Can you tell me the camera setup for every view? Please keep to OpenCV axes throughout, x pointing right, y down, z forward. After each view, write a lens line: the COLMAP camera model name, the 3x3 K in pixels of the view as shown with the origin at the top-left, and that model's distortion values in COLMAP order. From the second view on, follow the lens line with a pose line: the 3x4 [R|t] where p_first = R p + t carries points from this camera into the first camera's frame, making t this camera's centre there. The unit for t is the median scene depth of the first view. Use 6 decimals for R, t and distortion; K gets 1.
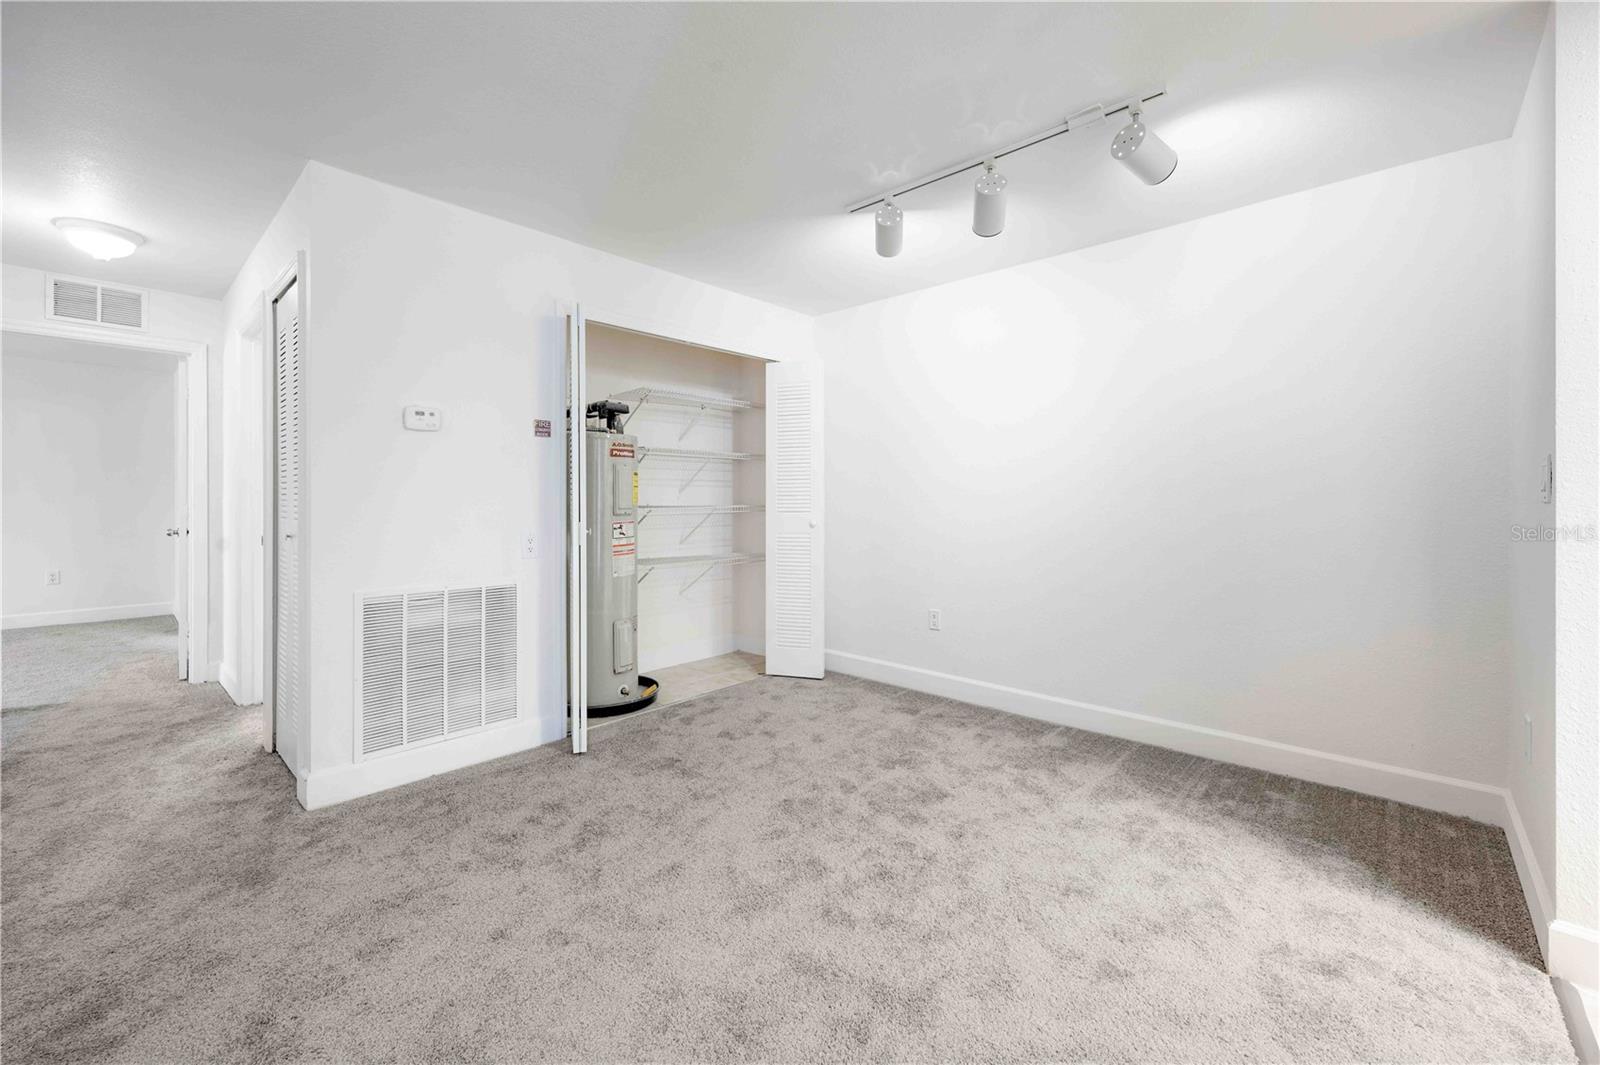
lens RADIAL K [[648.4, 0, 795.6], [0, 648.4, 502.6], [0, 0, 1]] dist [-0.001918, 0.000085]
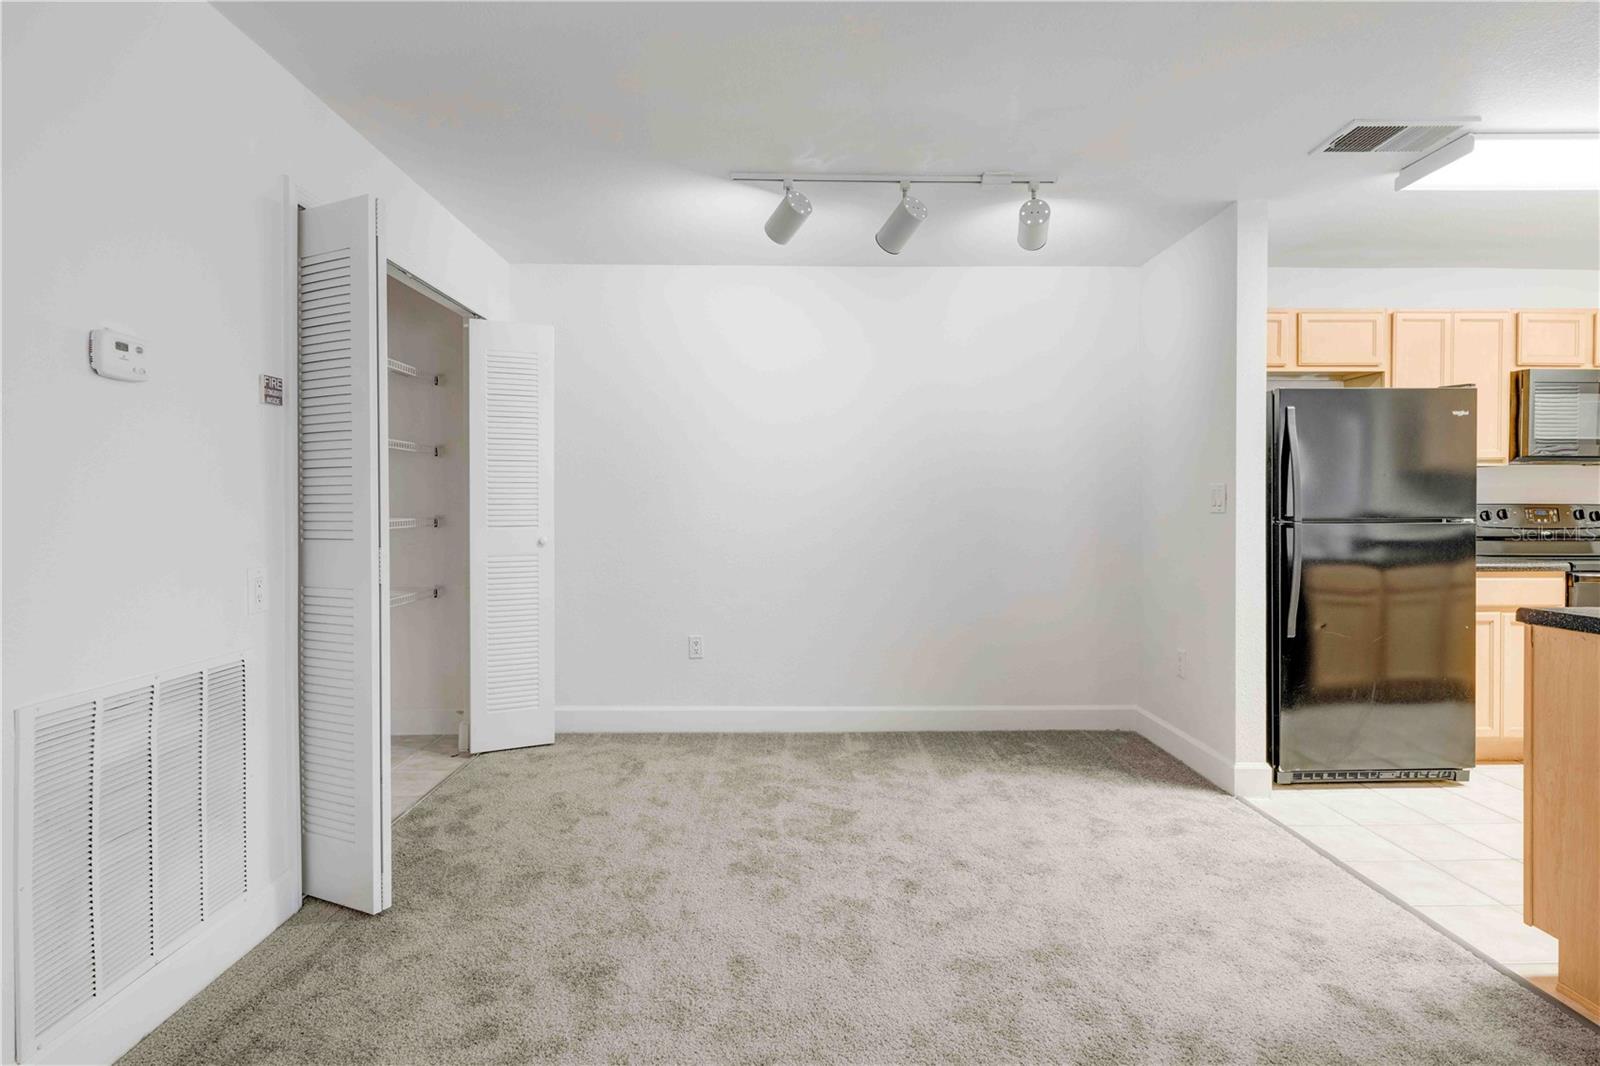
lens RADIAL K [[820.1, 0, 800.4], [0, 820.1, 512.6], [0, 0, 1]] dist [-0.002076, -0.000338]
pose [[0.720873, -0.004570, 0.693053, -0.592176], [0.002340, 0.999989, 0.004160, -0.005865], [-0.693064, -0.001377, 0.720875, 0.139931]]
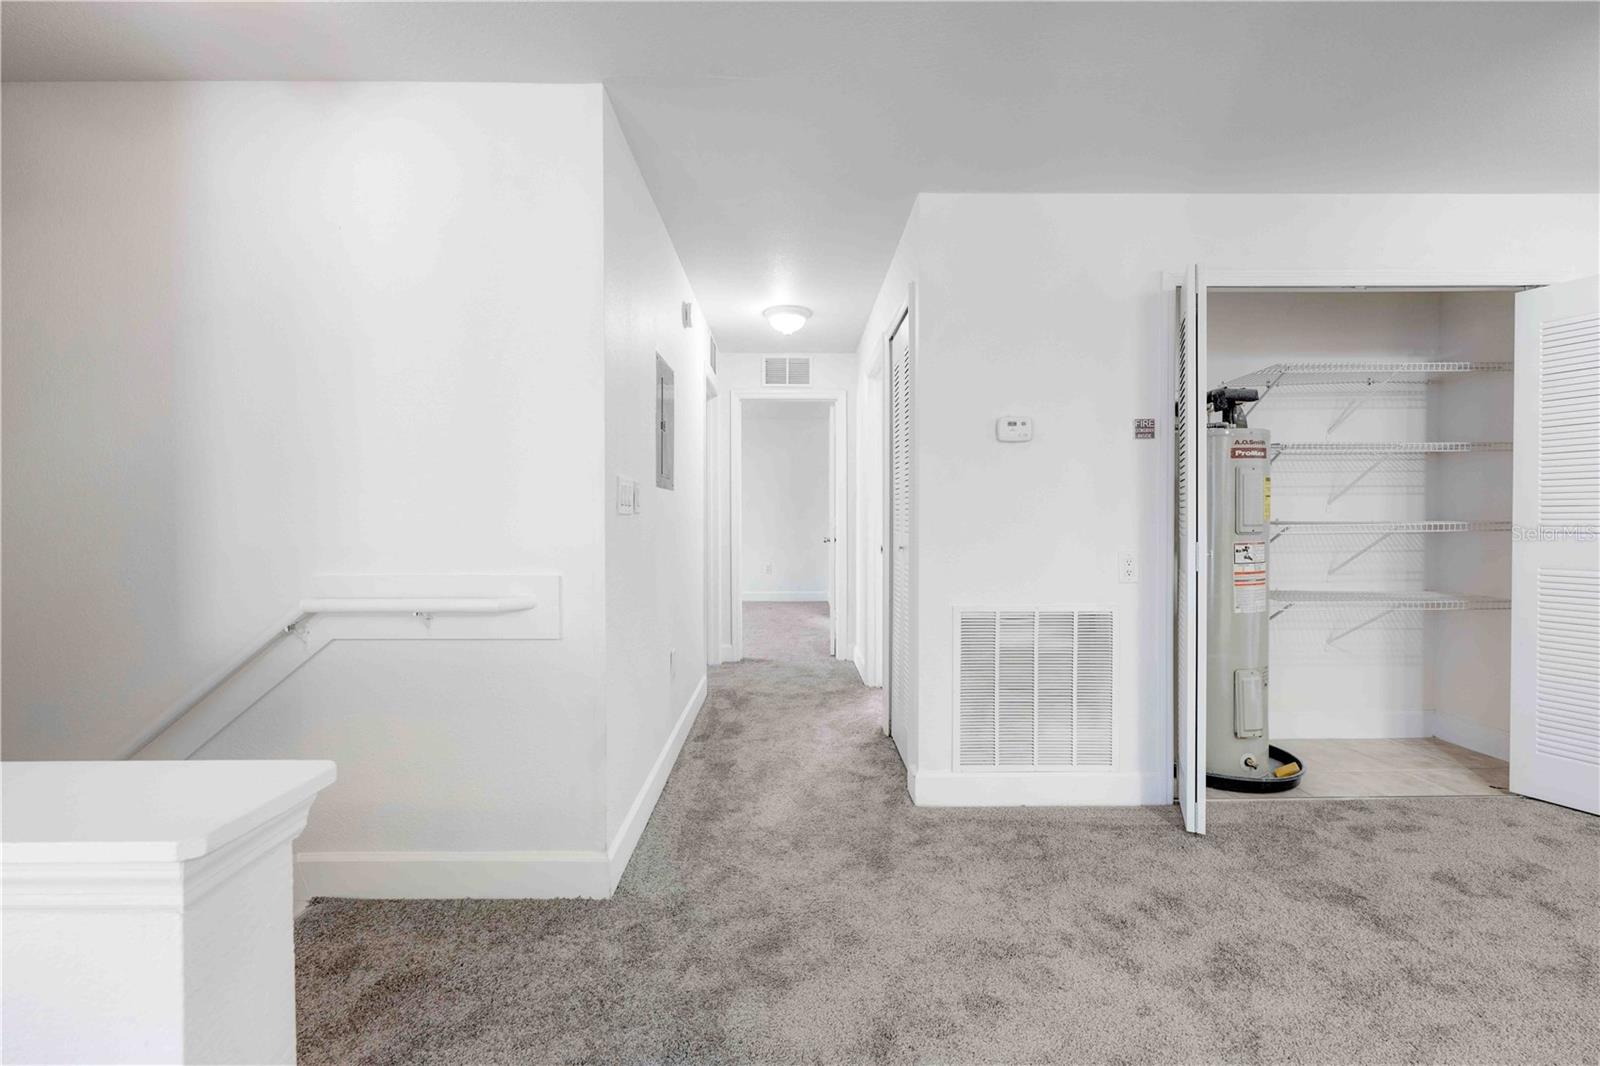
lens RADIAL K [[645.8, 0, 797.2], [0, 645.8, 523.3], [0, 0, 1]] dist [-0.000670, 0.000027]
pose [[0.686232, 0.007133, -0.727348, -0.095931], [-0.000065, 0.999953, 0.009745, -0.000342], [0.727383, -0.006640, 0.686200, 0.106670]]
